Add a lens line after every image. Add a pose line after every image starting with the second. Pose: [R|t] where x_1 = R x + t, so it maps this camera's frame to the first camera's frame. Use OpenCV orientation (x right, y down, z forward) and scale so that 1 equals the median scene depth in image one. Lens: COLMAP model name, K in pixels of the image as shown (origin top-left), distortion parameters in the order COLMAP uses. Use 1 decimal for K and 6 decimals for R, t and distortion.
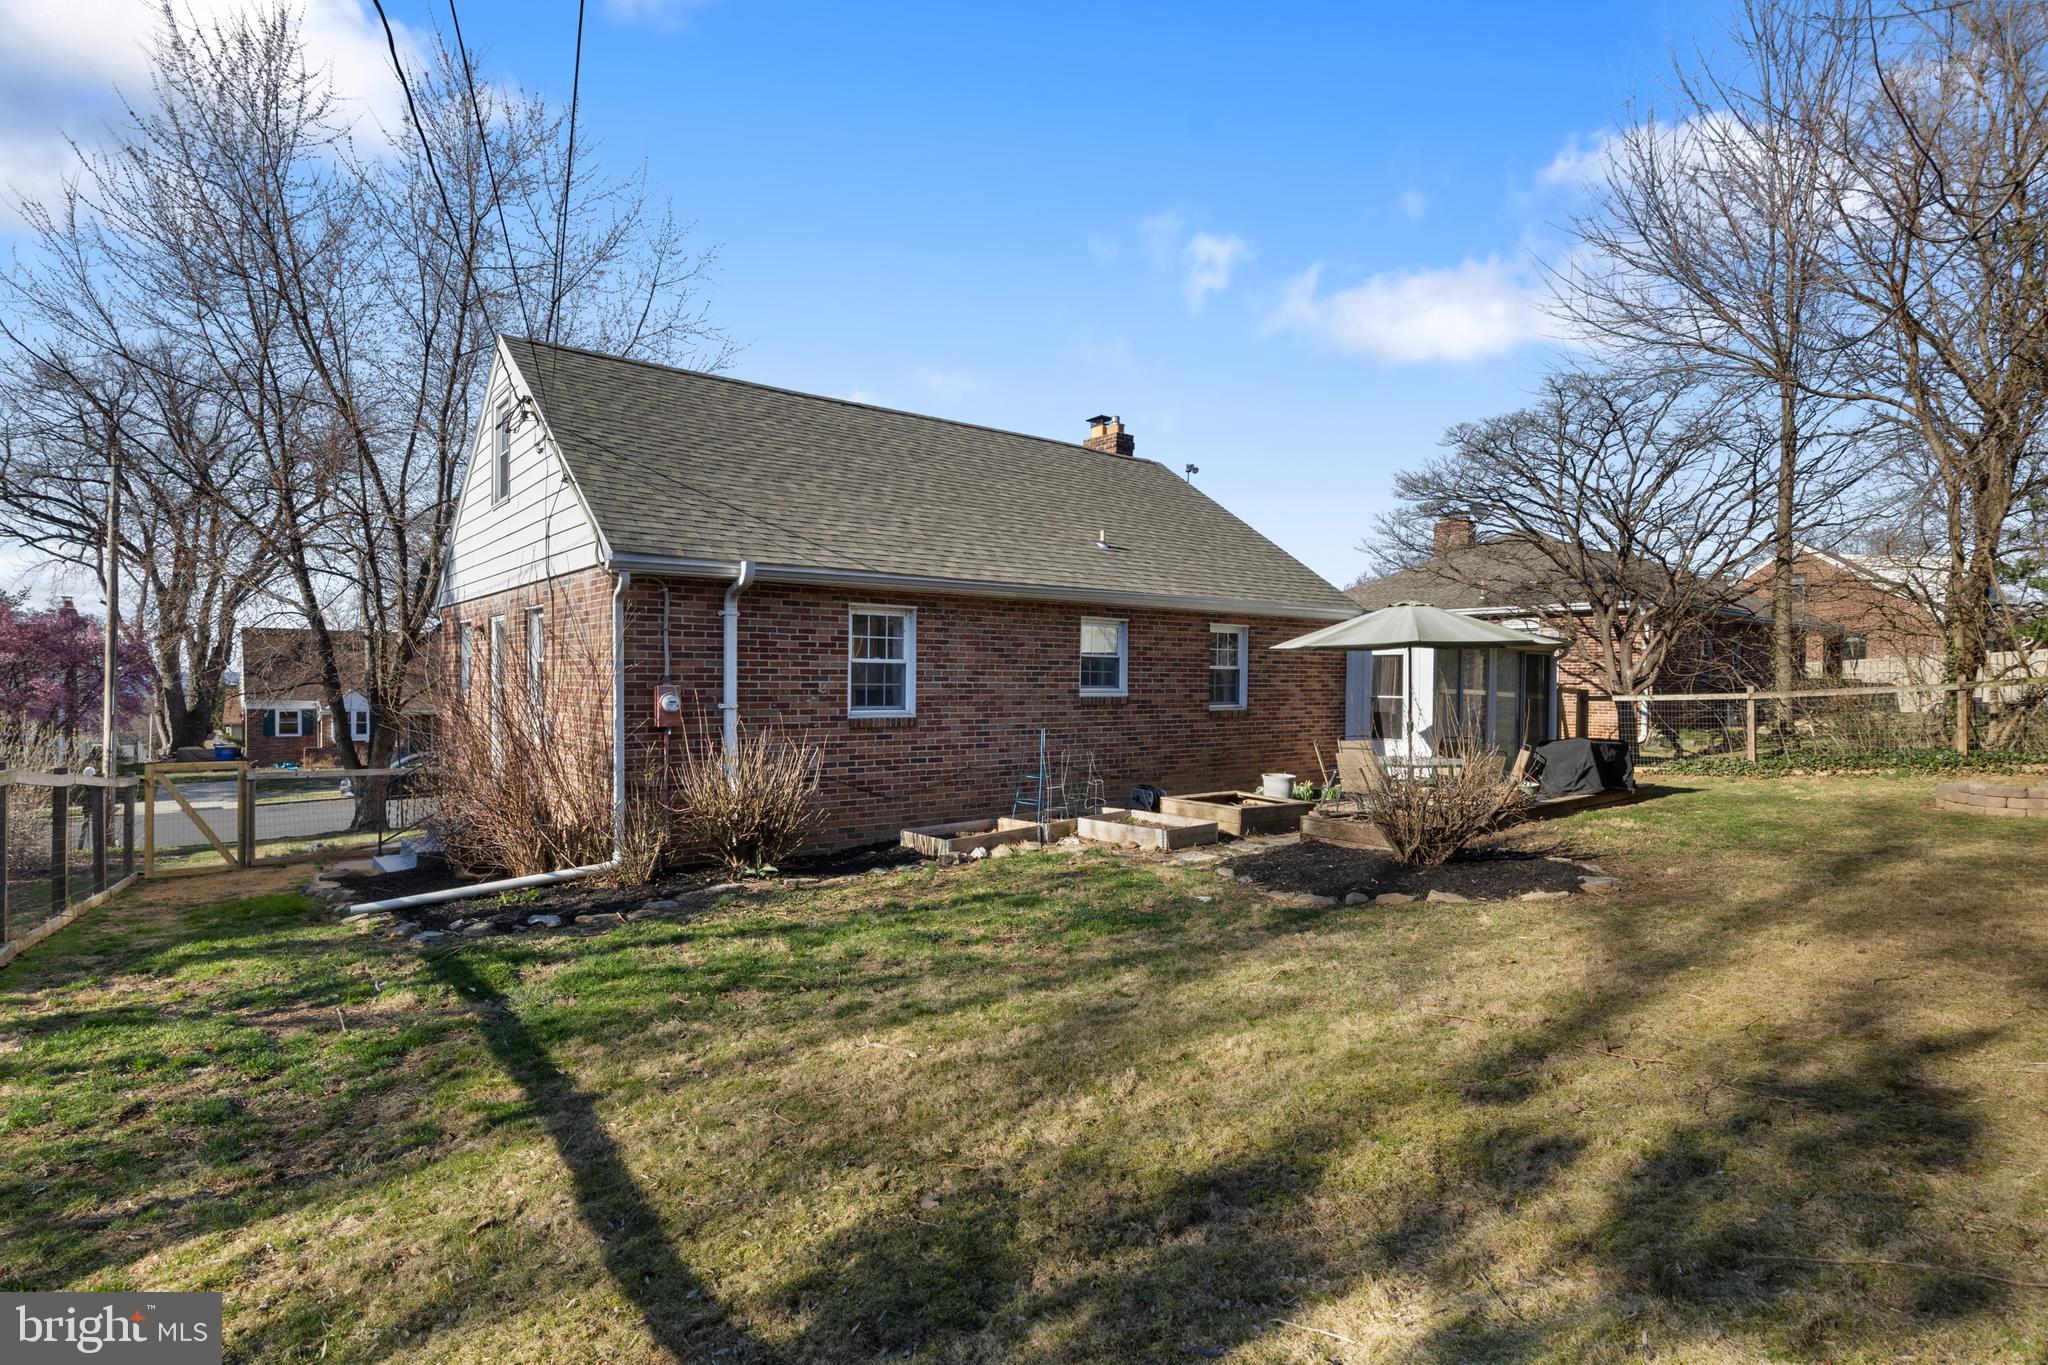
lens RADIAL K [[1024.0, 0, 1019.4], [0, 1024.0, 688.0], [0, 0, 1]] dist [-0.003597, -0.001476]
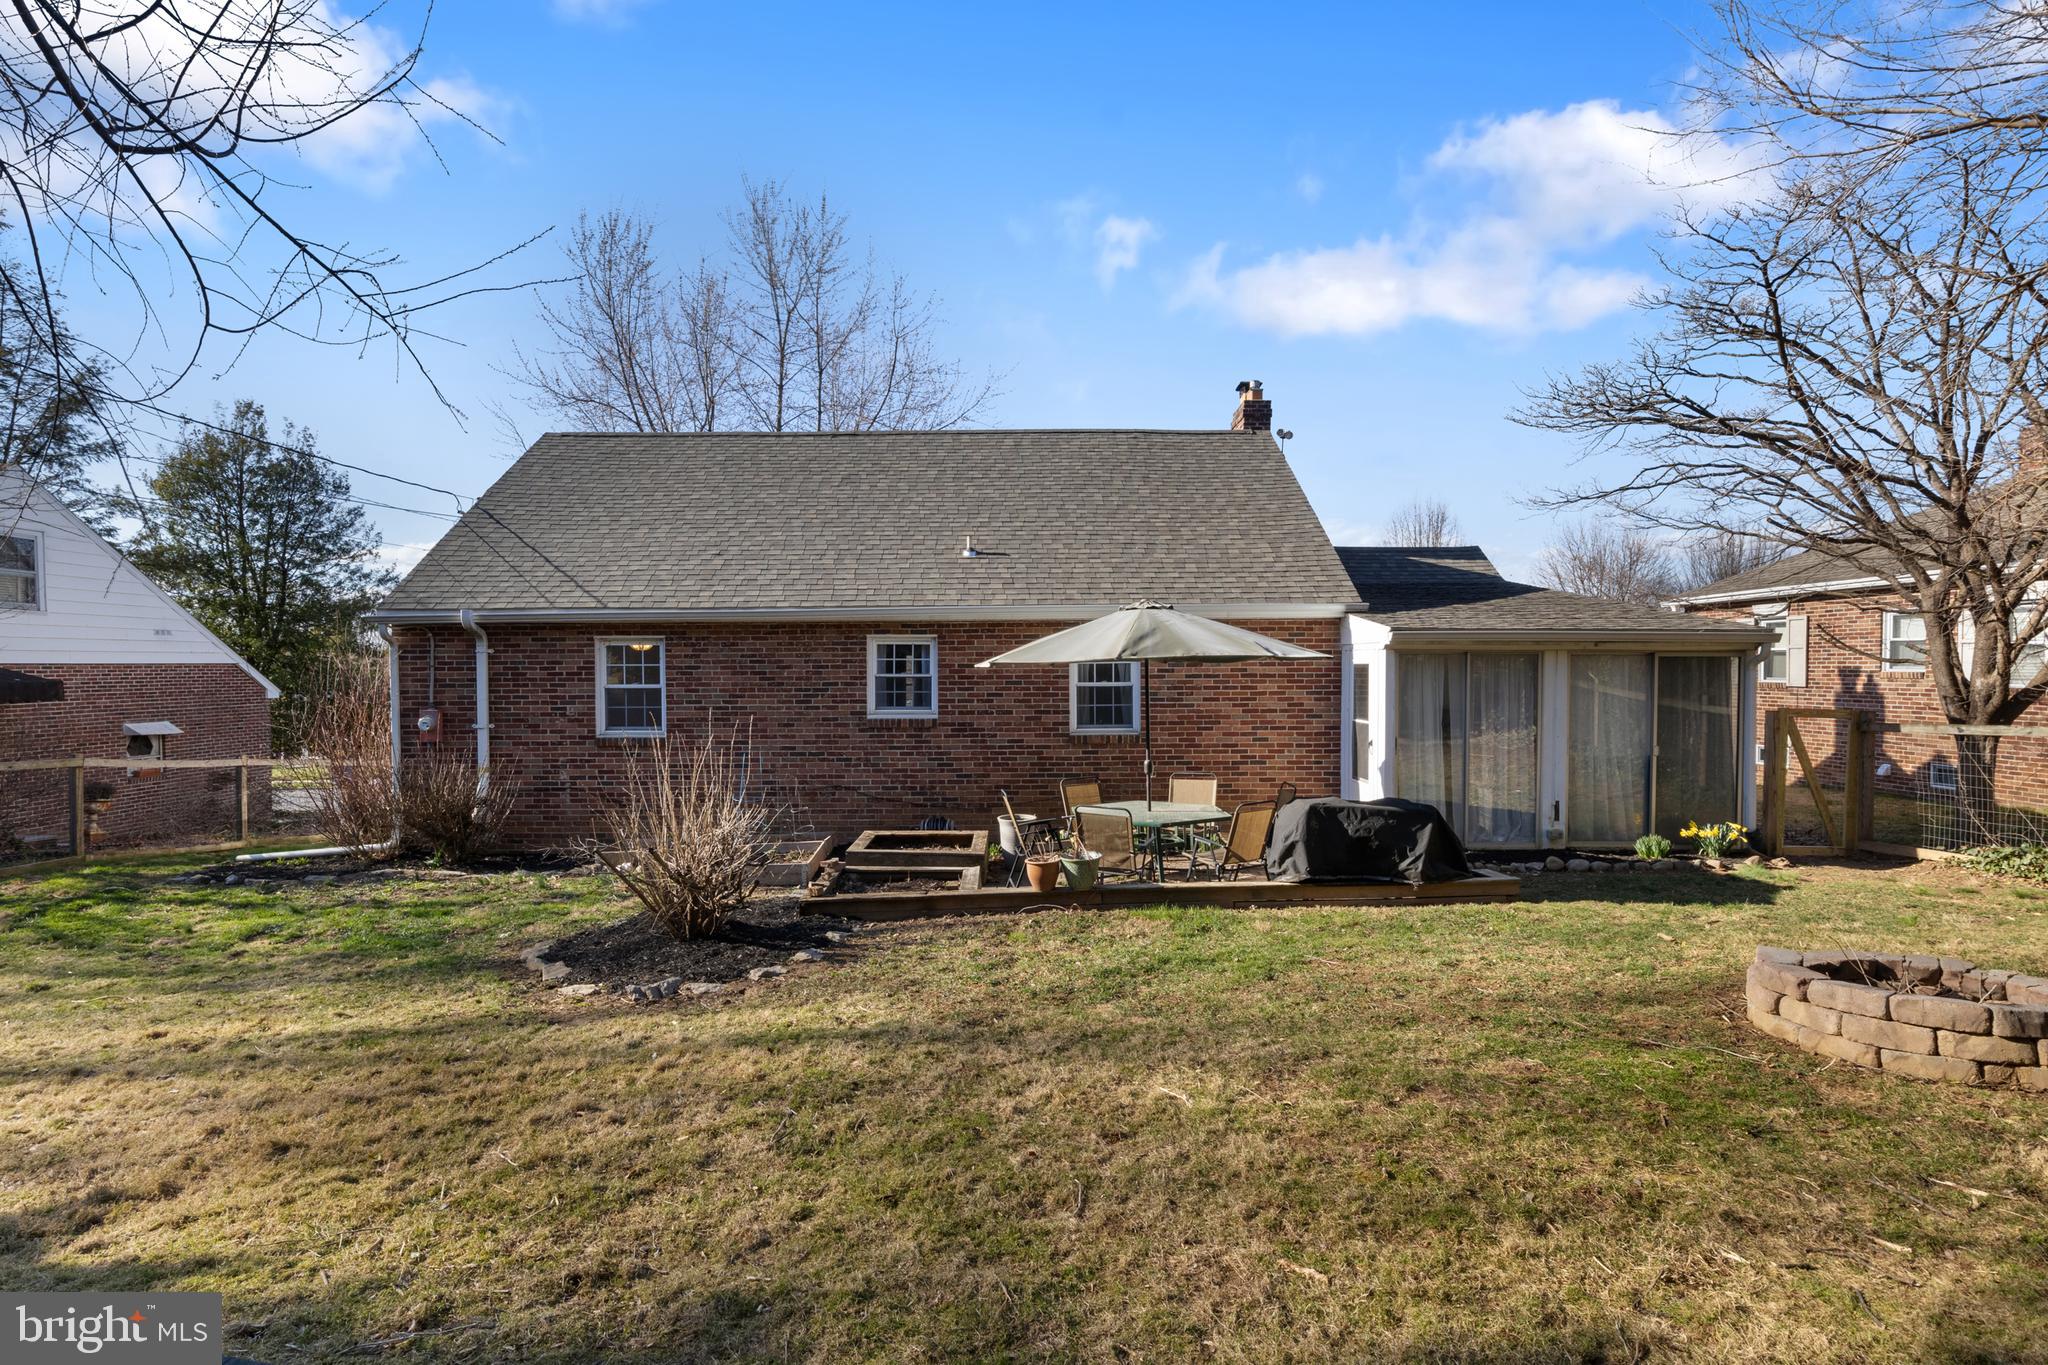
lens RADIAL K [[1024.0, 0, 1019.4], [0, 1024.0, 688.0], [0, 0, 1]] dist [-0.003597, -0.001476]
pose [[0.760800, -0.021399, -0.648633, 0.835669], [0.004337, 0.999602, -0.027891, 0.007406], [0.648971, 0.018406, 0.760590, 0.397140]]
